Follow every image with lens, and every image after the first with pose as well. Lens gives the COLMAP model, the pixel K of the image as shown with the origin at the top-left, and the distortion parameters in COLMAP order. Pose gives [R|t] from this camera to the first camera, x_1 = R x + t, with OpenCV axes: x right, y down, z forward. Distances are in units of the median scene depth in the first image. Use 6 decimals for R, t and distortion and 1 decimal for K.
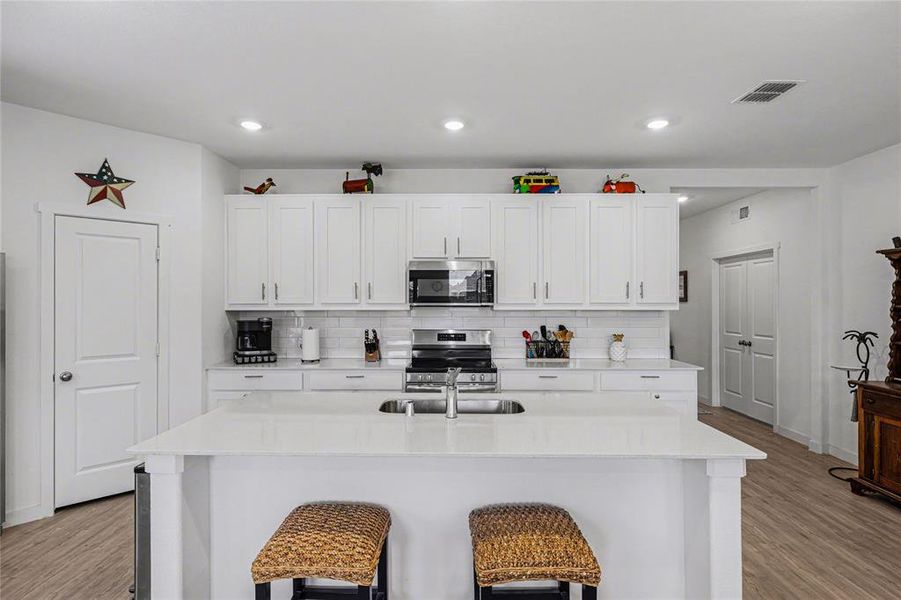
lens RADIAL K [[462.0, 0, 450.7], [0, 462.0, 302.0], [0, 0, 1]] dist [0.005490, -0.001176]
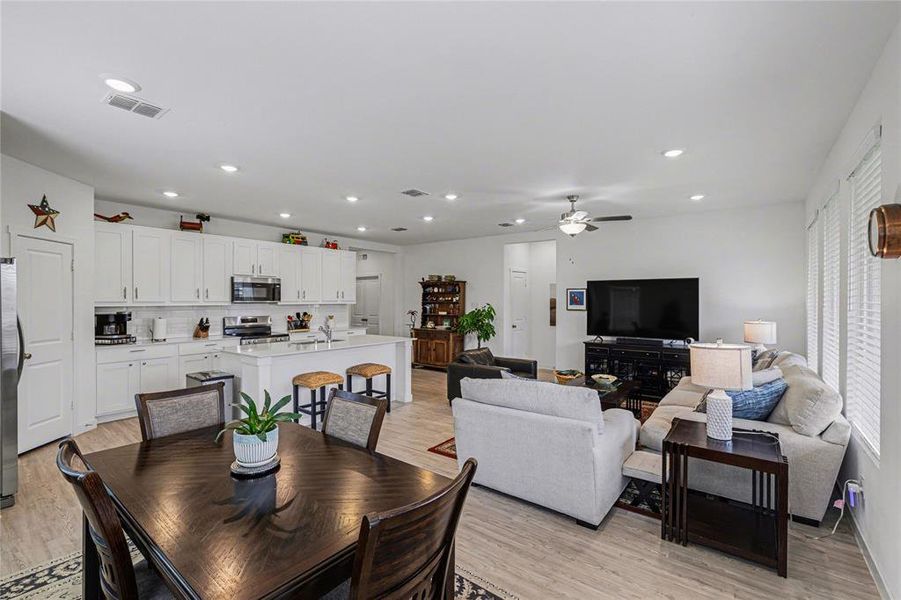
lens RADIAL K [[388.6, 0, 449.0], [0, 388.6, 300.5], [0, 0, 1]] dist [-0.006235, 0.002824]
pose [[0.600417, -0.001677, 0.799685, -0.754538], [0.001348, 0.999999, 0.001085, 0.000063], [-0.799686, 0.000426, 0.600419, -0.504120]]
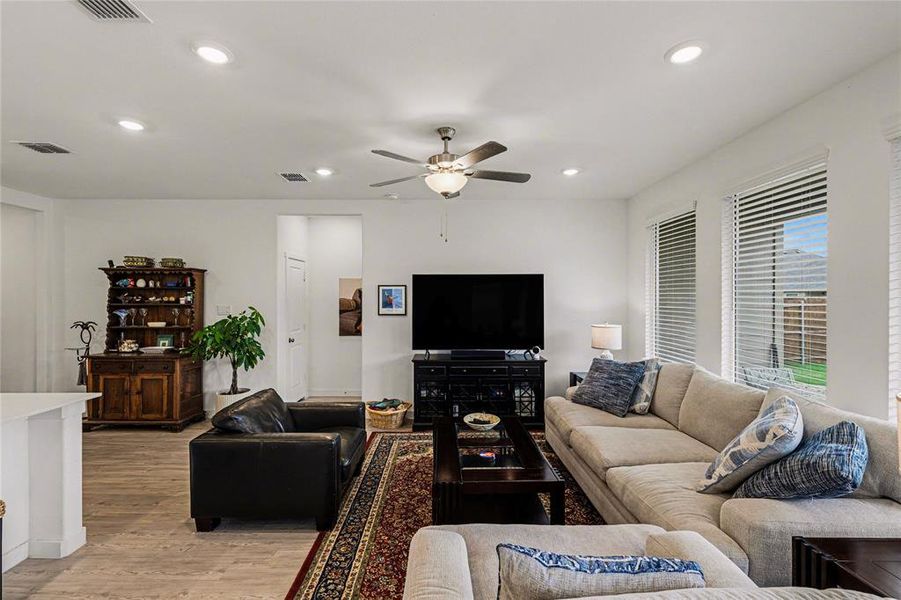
lens RADIAL K [[388.6, 0, 446.0], [0, 388.6, 300.3], [0, 0, 1]] dist [-0.006235, 0.002824]
pose [[-0.015243, -0.005097, 0.999871, -0.318707], [0.002627, 0.999983, 0.005138, -0.006465], [-0.999880, 0.002705, -0.015229, -0.104233]]
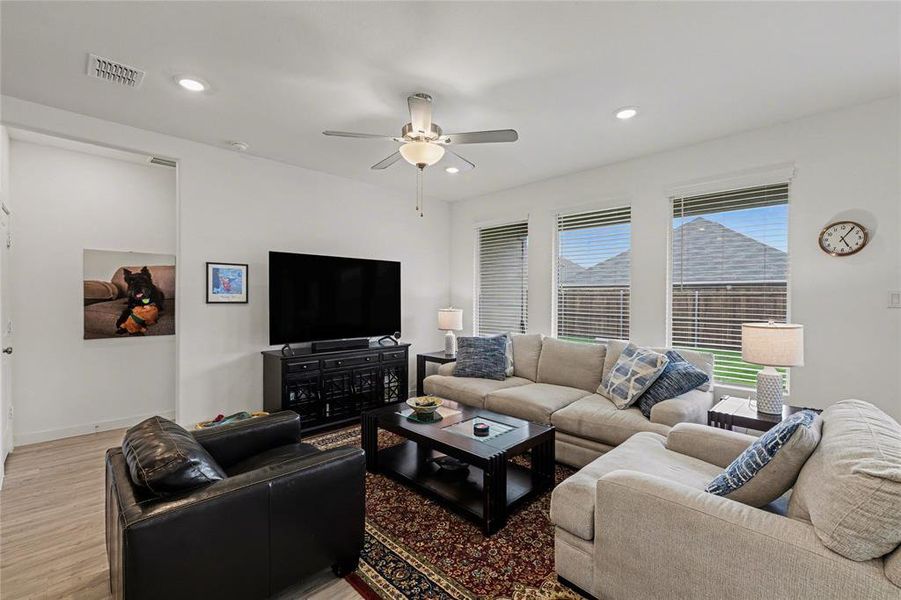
lens RADIAL K [[388.6, 0, 446.2], [0, 388.6, 300.2], [0, 0, 1]] dist [-0.006235, 0.002824]
pose [[-0.705649, -0.009811, 0.708493, -0.121692], [-0.003777, 0.999942, 0.010085, 0.026335], [-0.708551, 0.004441, -0.705645, 0.308292]]
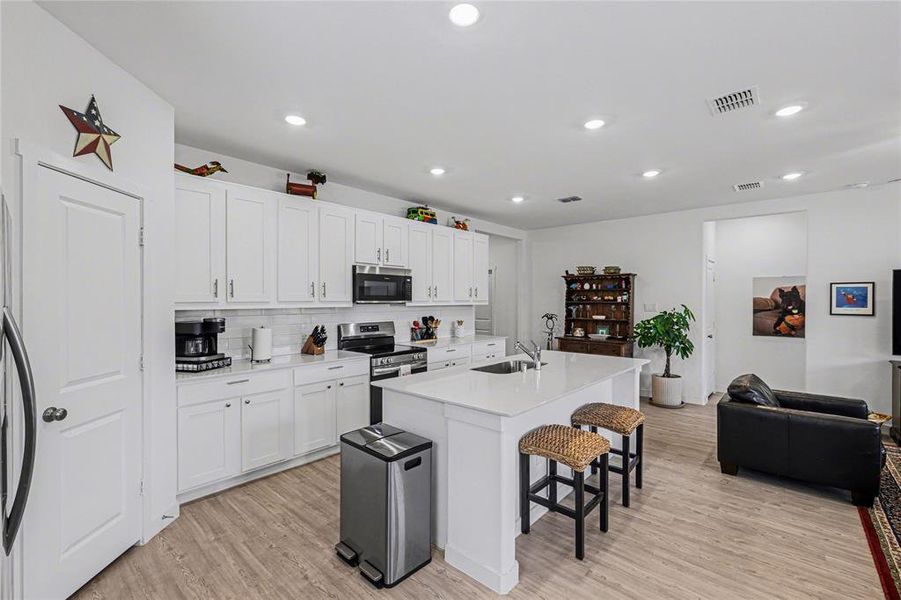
lens RADIAL K [[388.6, 0, 453.7], [0, 388.6, 301.6], [0, 0, 1]] dist [-0.006235, 0.002824]
pose [[0.656977, -0.003877, 0.753901, -0.664744], [0.001432, 0.999991, 0.003894, 0.000630], [-0.753909, -0.001479, 0.656977, 0.163731]]
